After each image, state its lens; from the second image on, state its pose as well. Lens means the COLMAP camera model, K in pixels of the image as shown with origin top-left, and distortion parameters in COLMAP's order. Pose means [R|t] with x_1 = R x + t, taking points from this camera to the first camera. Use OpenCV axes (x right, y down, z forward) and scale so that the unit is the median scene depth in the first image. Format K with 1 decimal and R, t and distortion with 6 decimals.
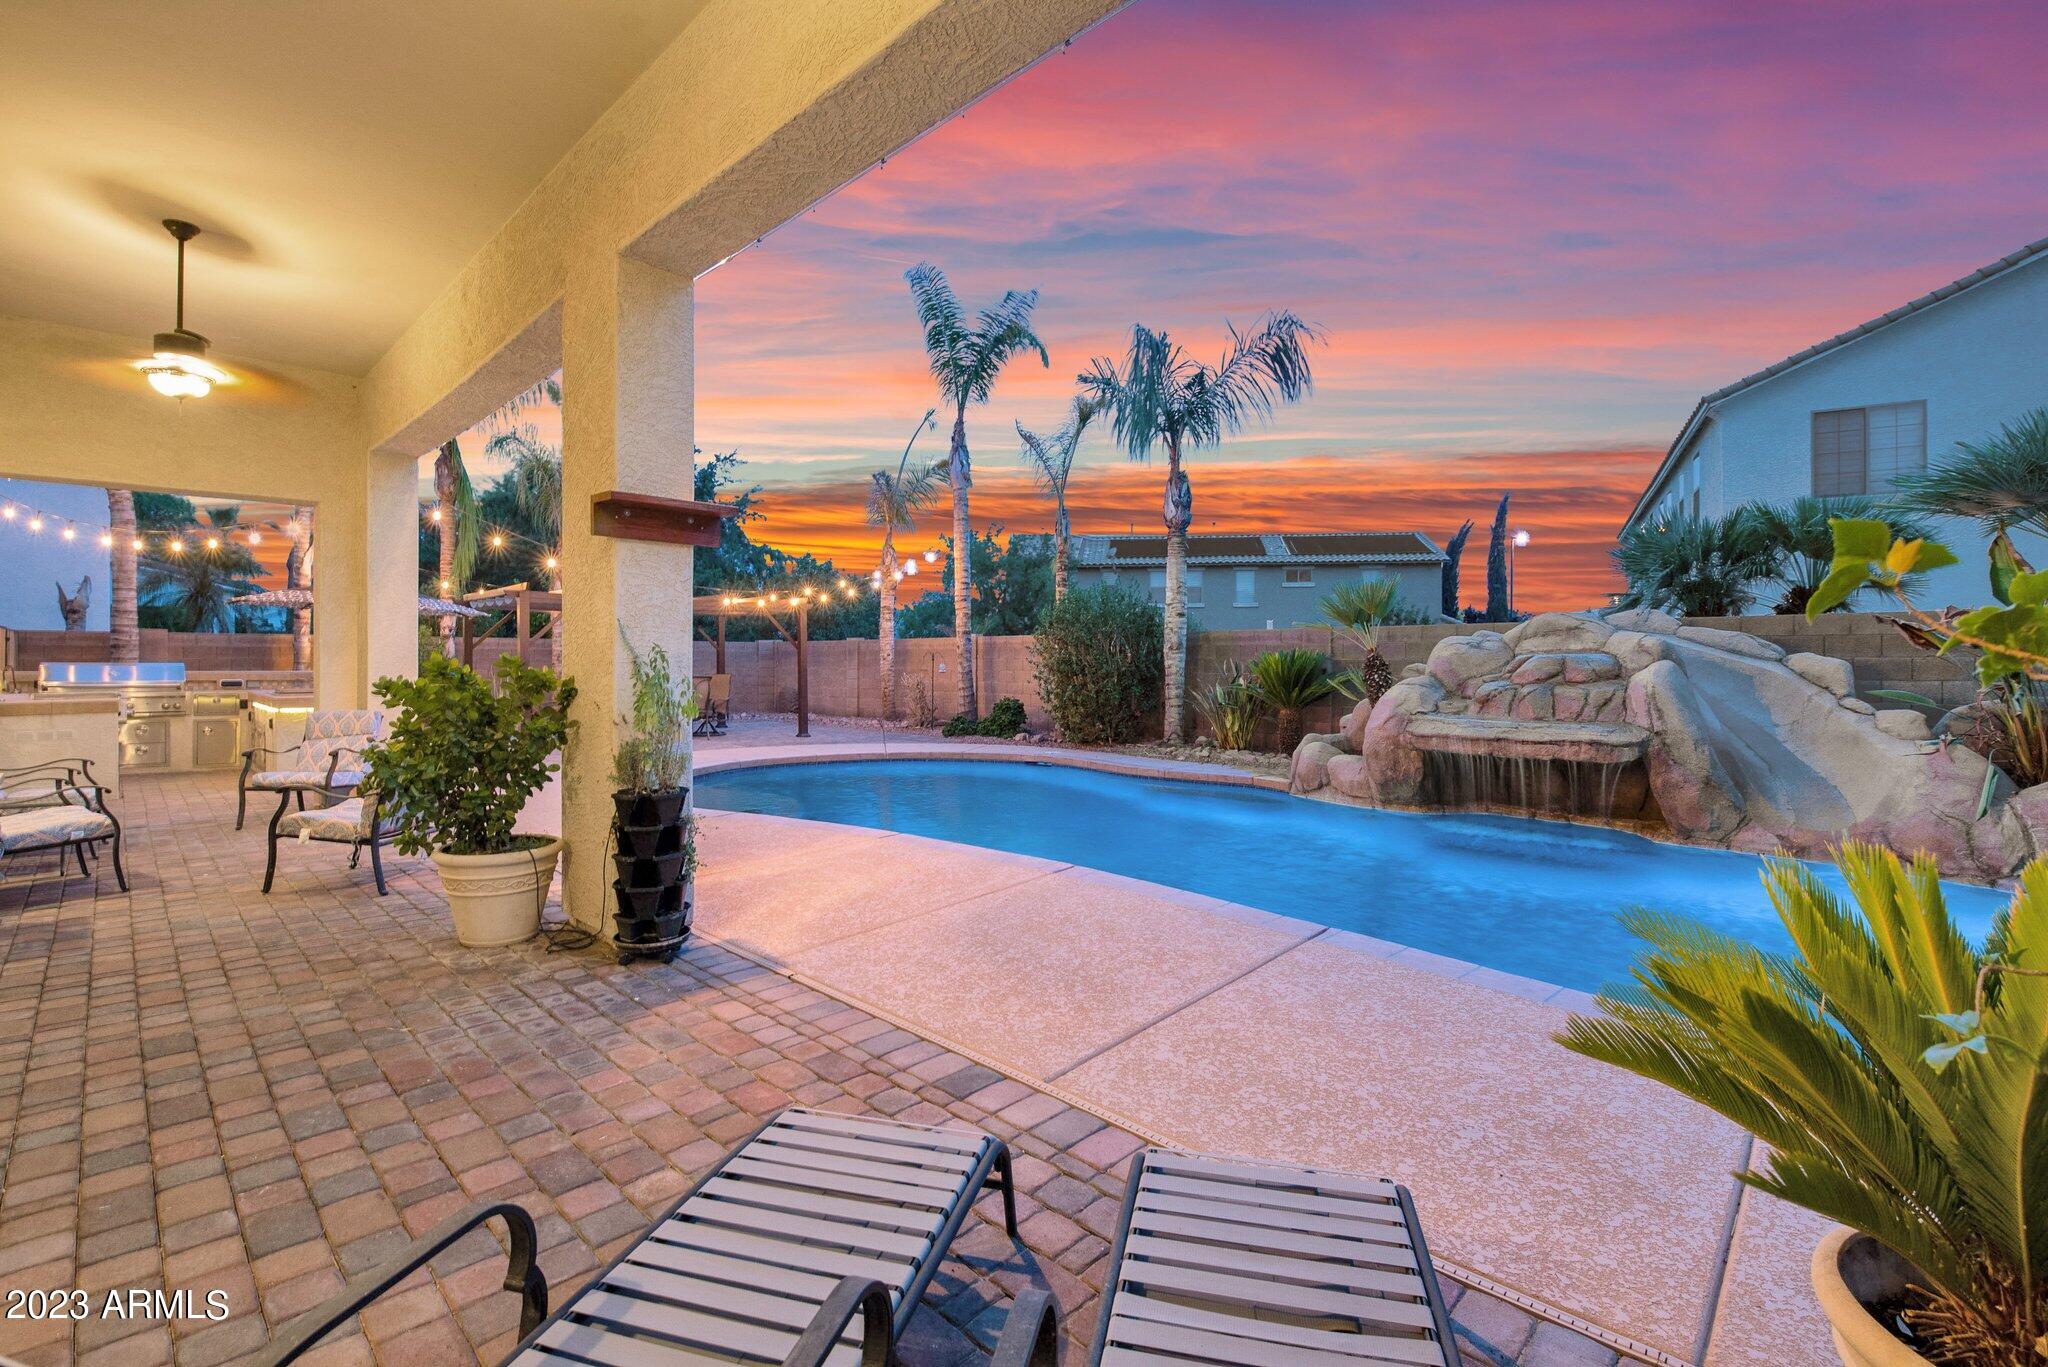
lens RADIAL K [[885.5, 0, 1024.0], [0, 885.5, 683.5], [0, 0, 1]] dist [-0.016300, 0.000344]
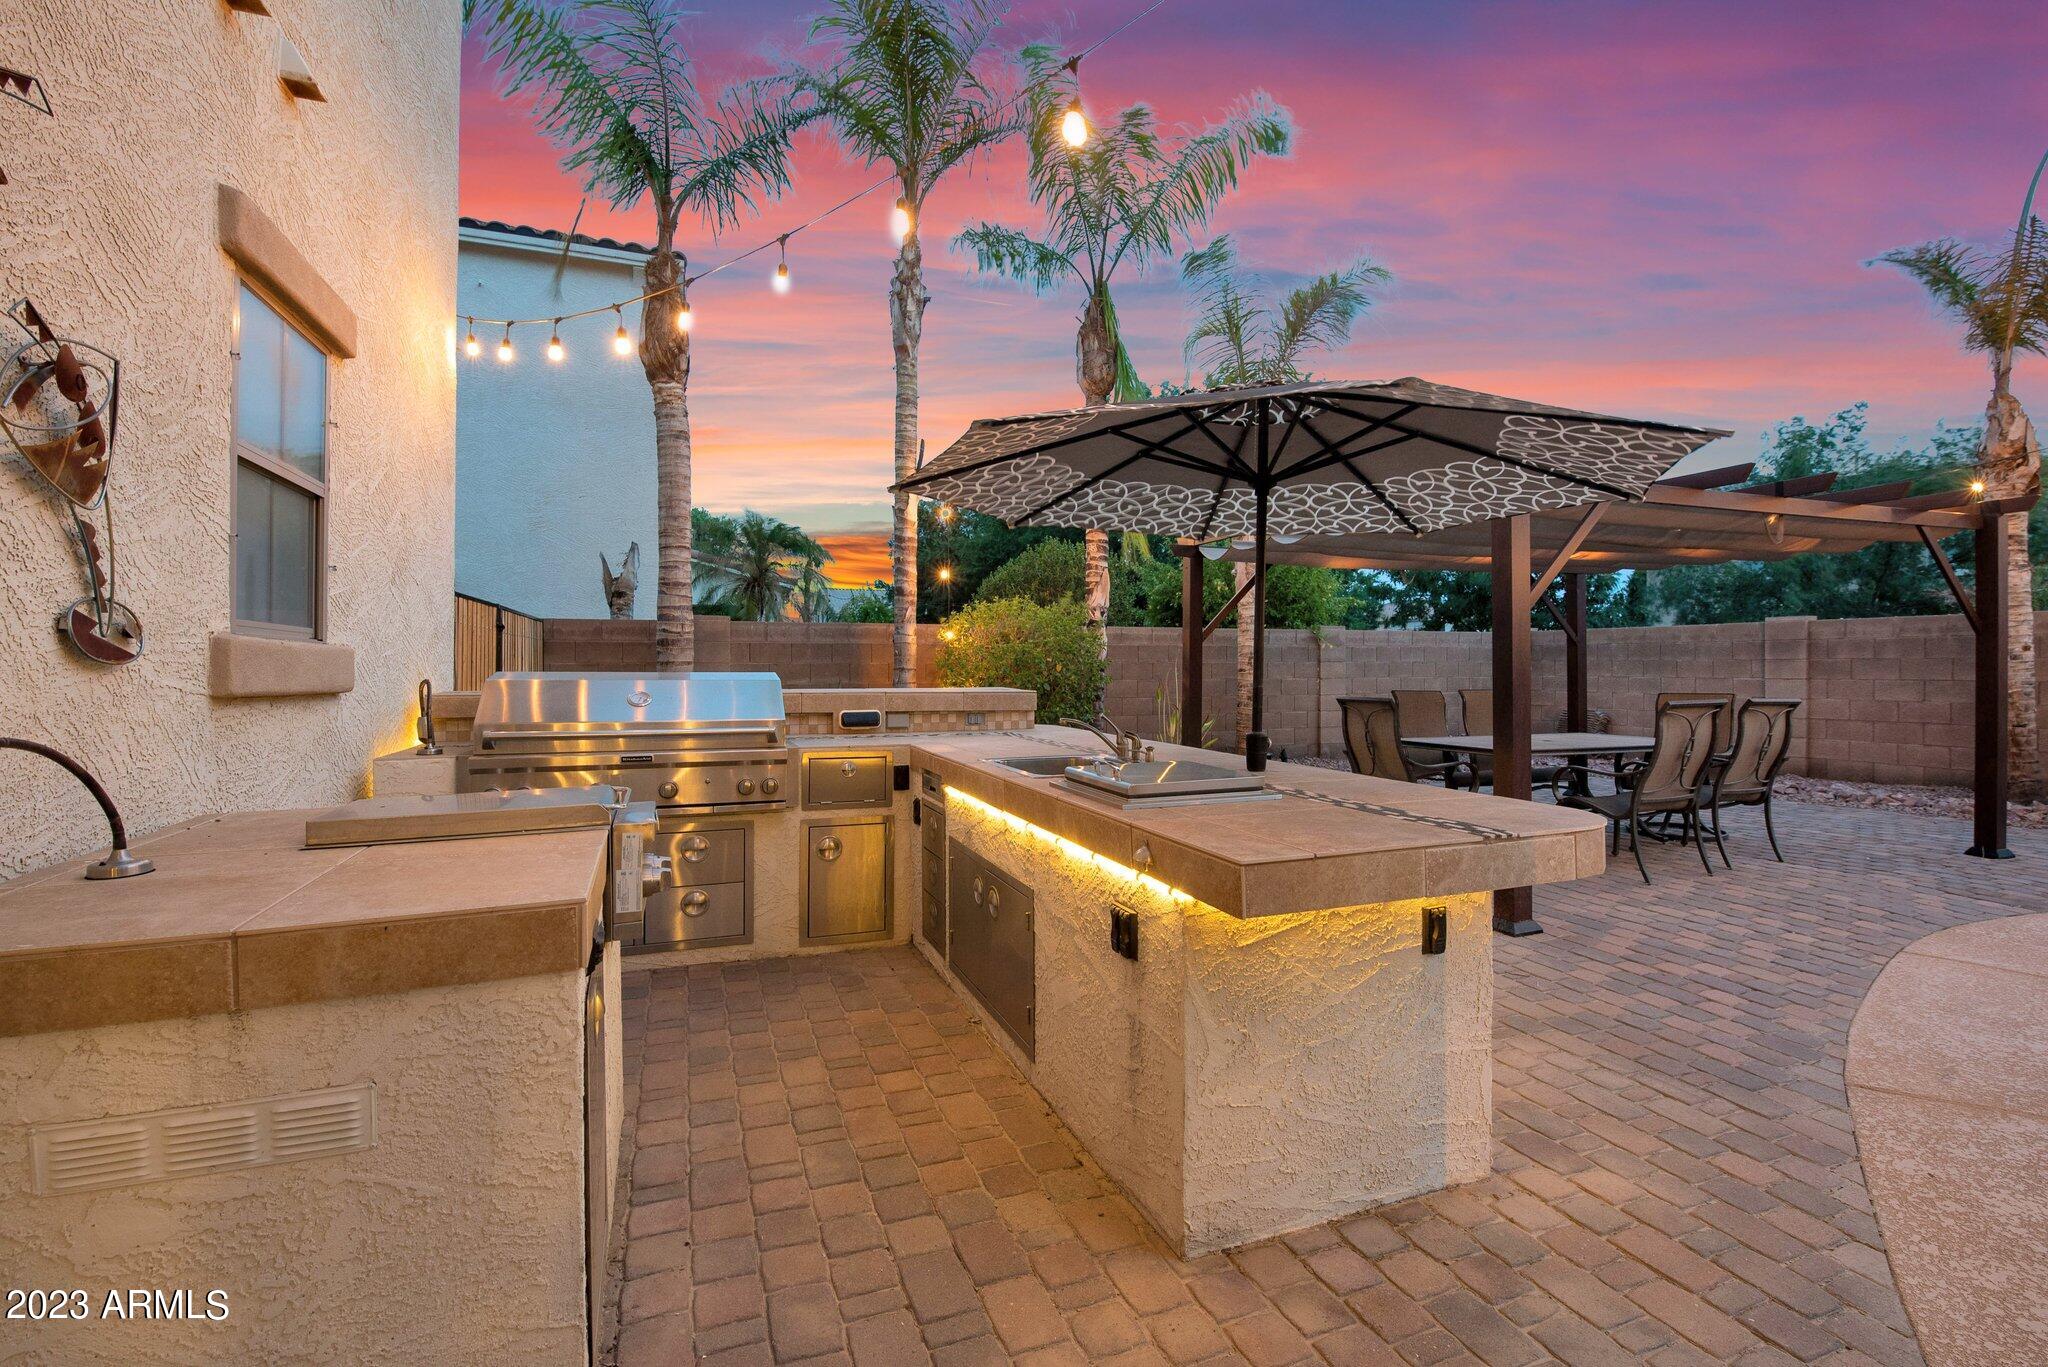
lens RADIAL K [[885.5, 0, 1024.0], [0, 885.5, 683.5], [0, 0, 1]] dist [-0.016300, 0.000344]
pose [[0.905102, 0.002885, -0.425185, -0.564995], [-0.005321, 0.999976, -0.004541, -0.013400], [0.425161, 0.006372, 0.905095, 0.558811]]
